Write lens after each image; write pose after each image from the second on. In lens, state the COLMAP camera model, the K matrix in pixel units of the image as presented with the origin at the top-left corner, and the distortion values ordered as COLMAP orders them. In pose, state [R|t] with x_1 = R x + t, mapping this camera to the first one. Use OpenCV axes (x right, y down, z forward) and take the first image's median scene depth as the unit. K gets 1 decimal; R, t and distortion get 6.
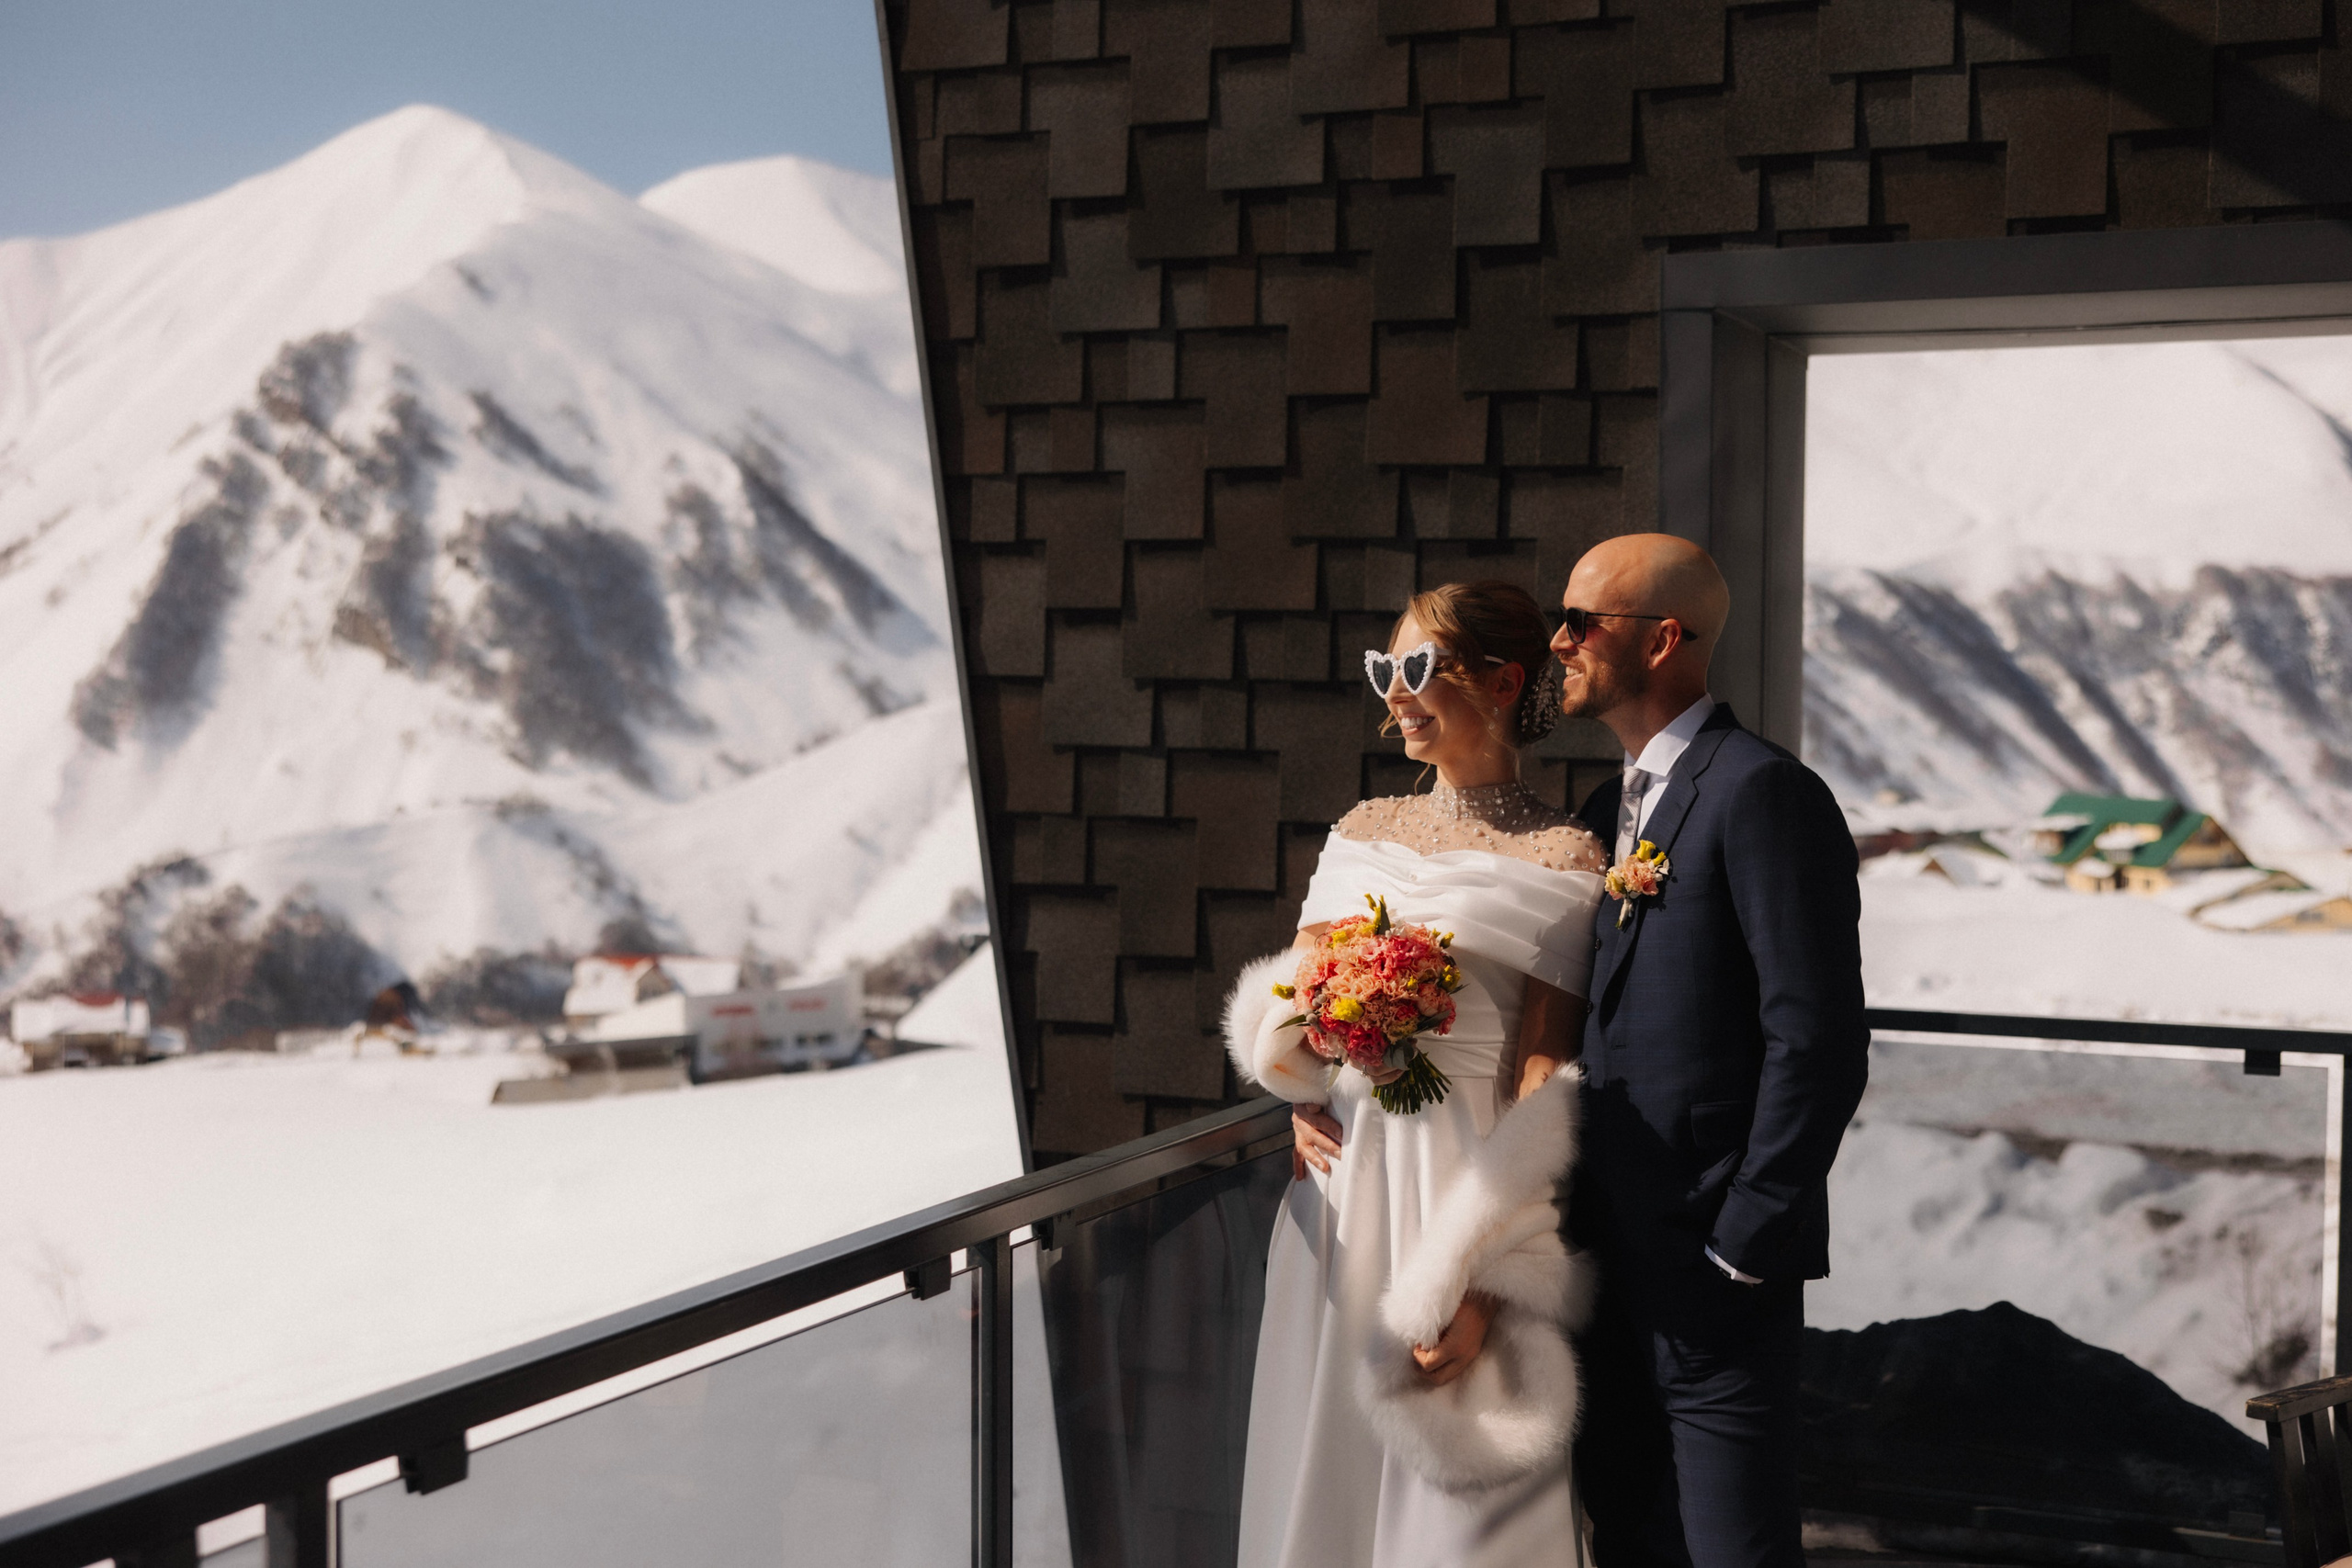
lens RADIAL K [[3298.1, 0, 1178.9], [0, 3298.1, 782.1], [0, 0, 1]] dist [0.007463, 0.007703]
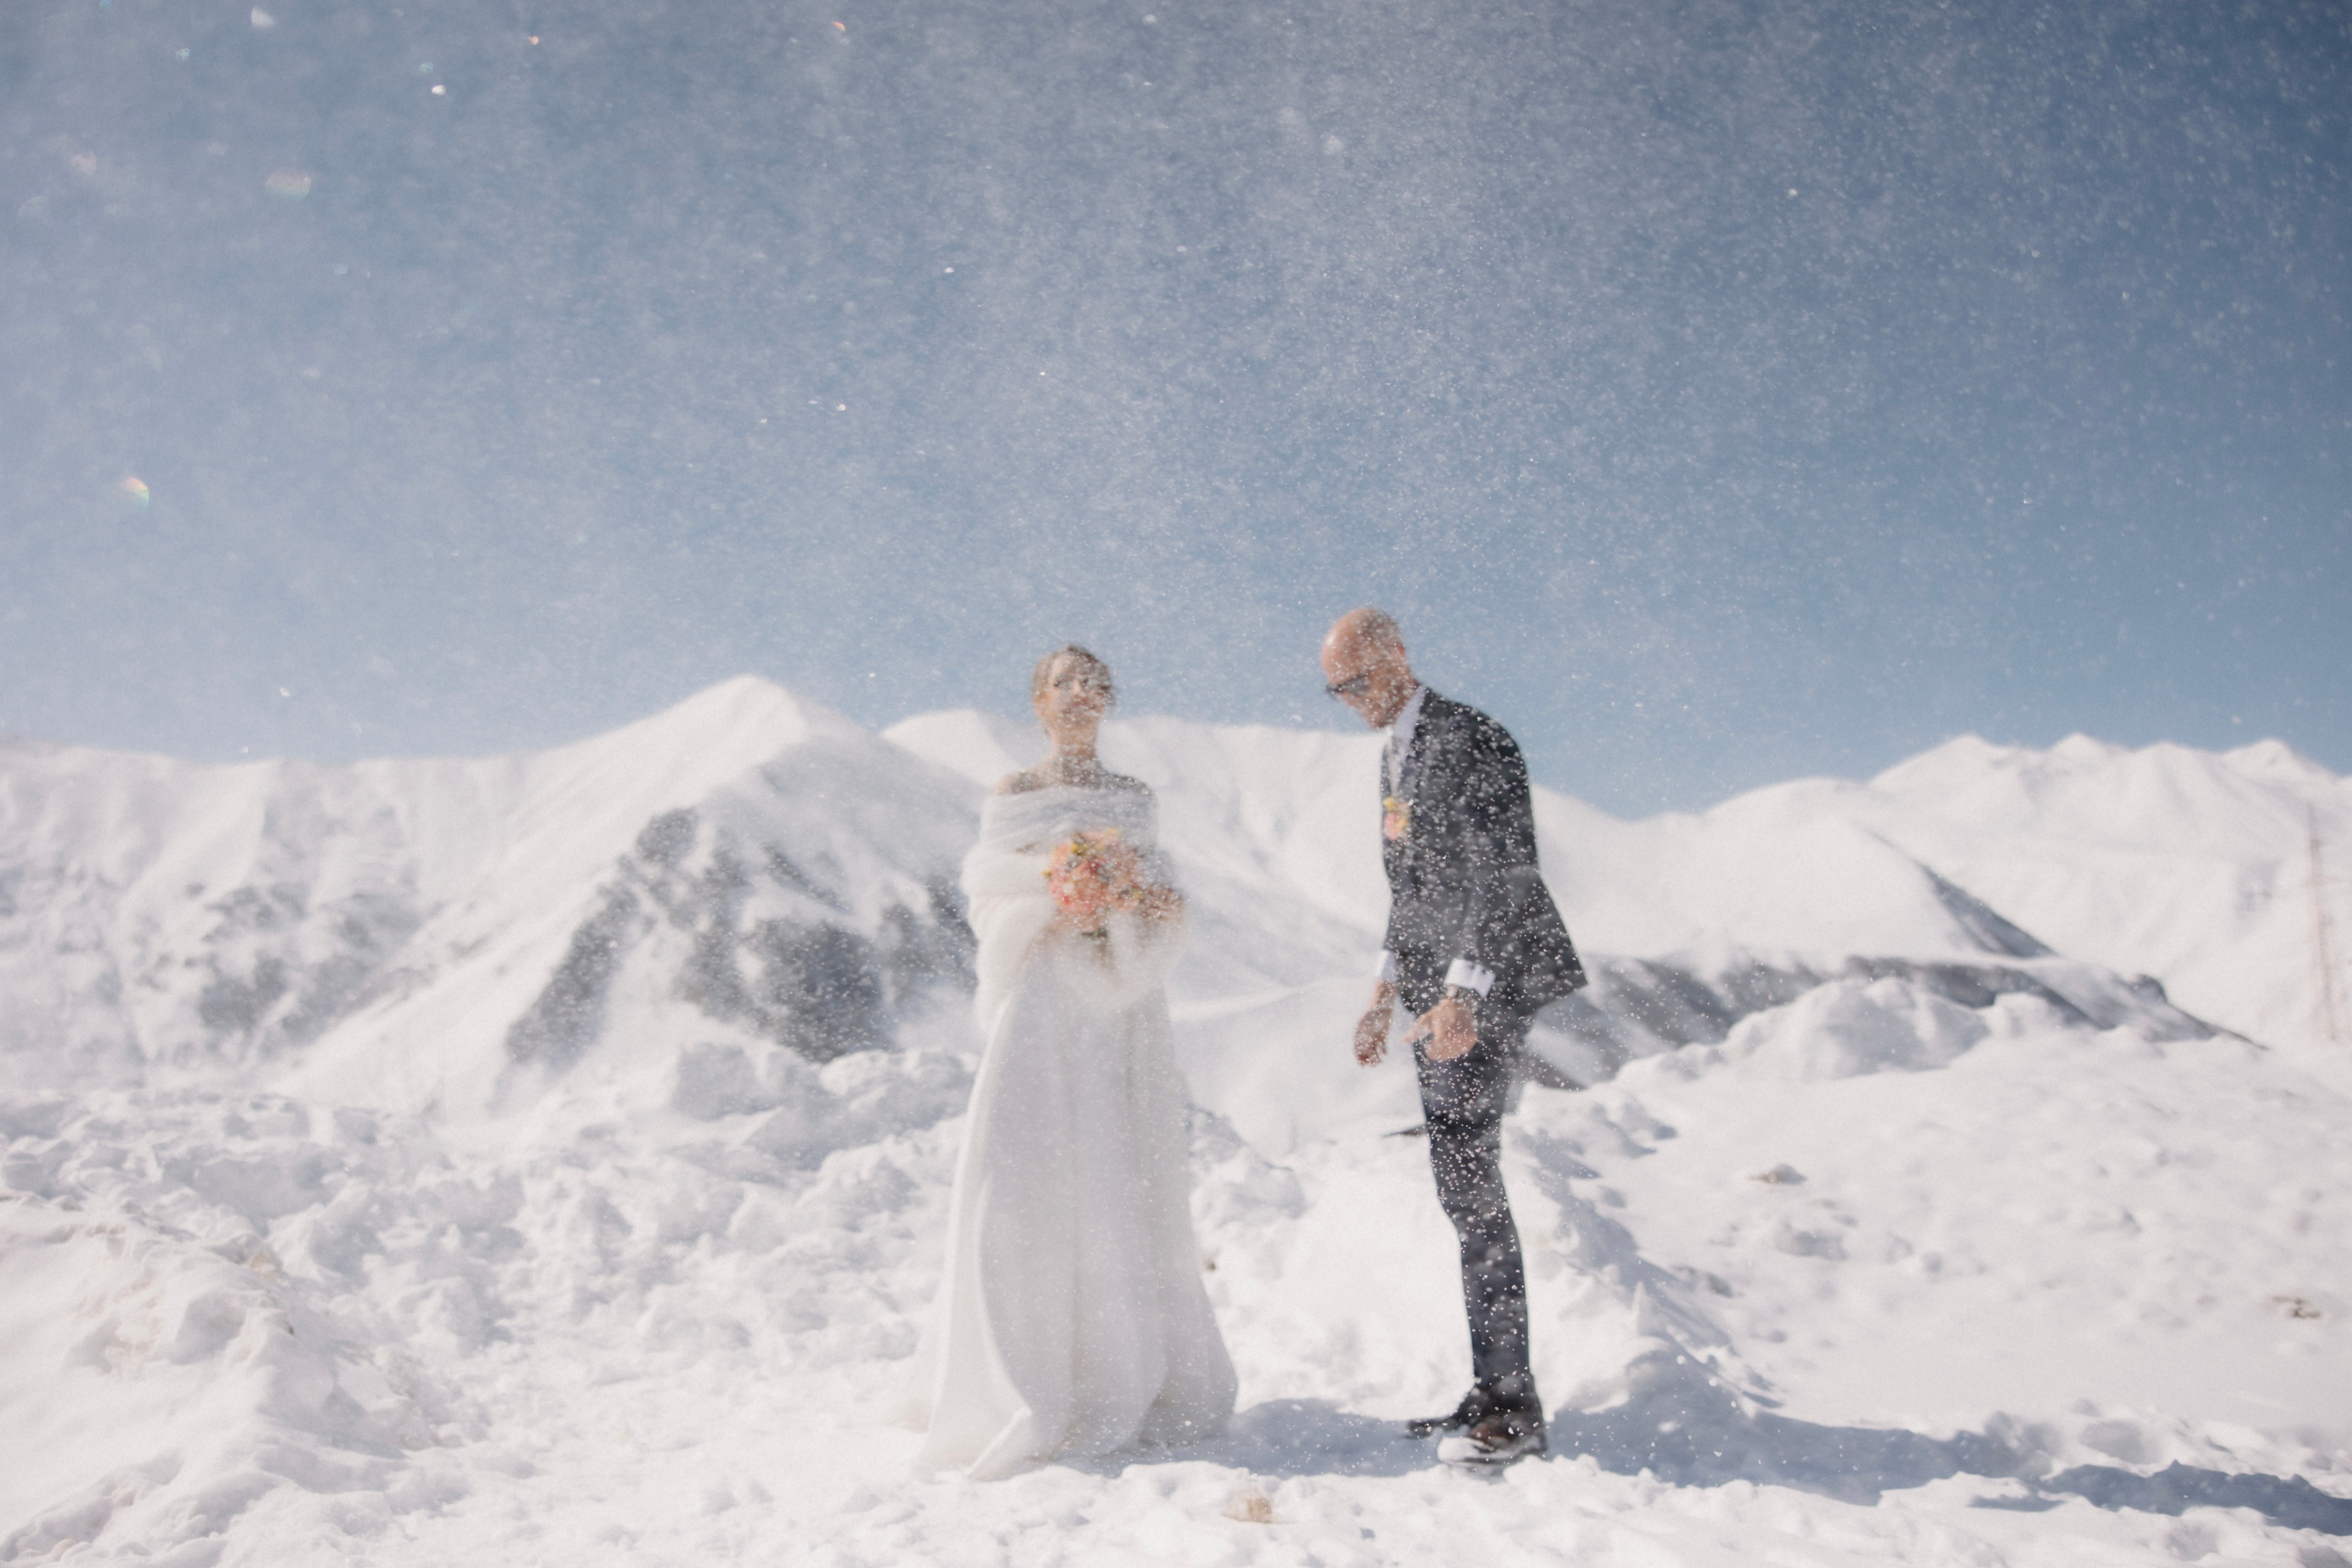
lens RADIAL K [[1866.2, 0, 1171.8], [0, 1866.2, 749.5], [0, 0, 1]] dist [0.004030, -0.002713]
pose [[0.999351, -0.000969, -0.036000, 0.018805], [-0.005854, 0.981975, -0.188921, 0.008261], [0.035534, 0.189009, 0.981332, 0.097982]]
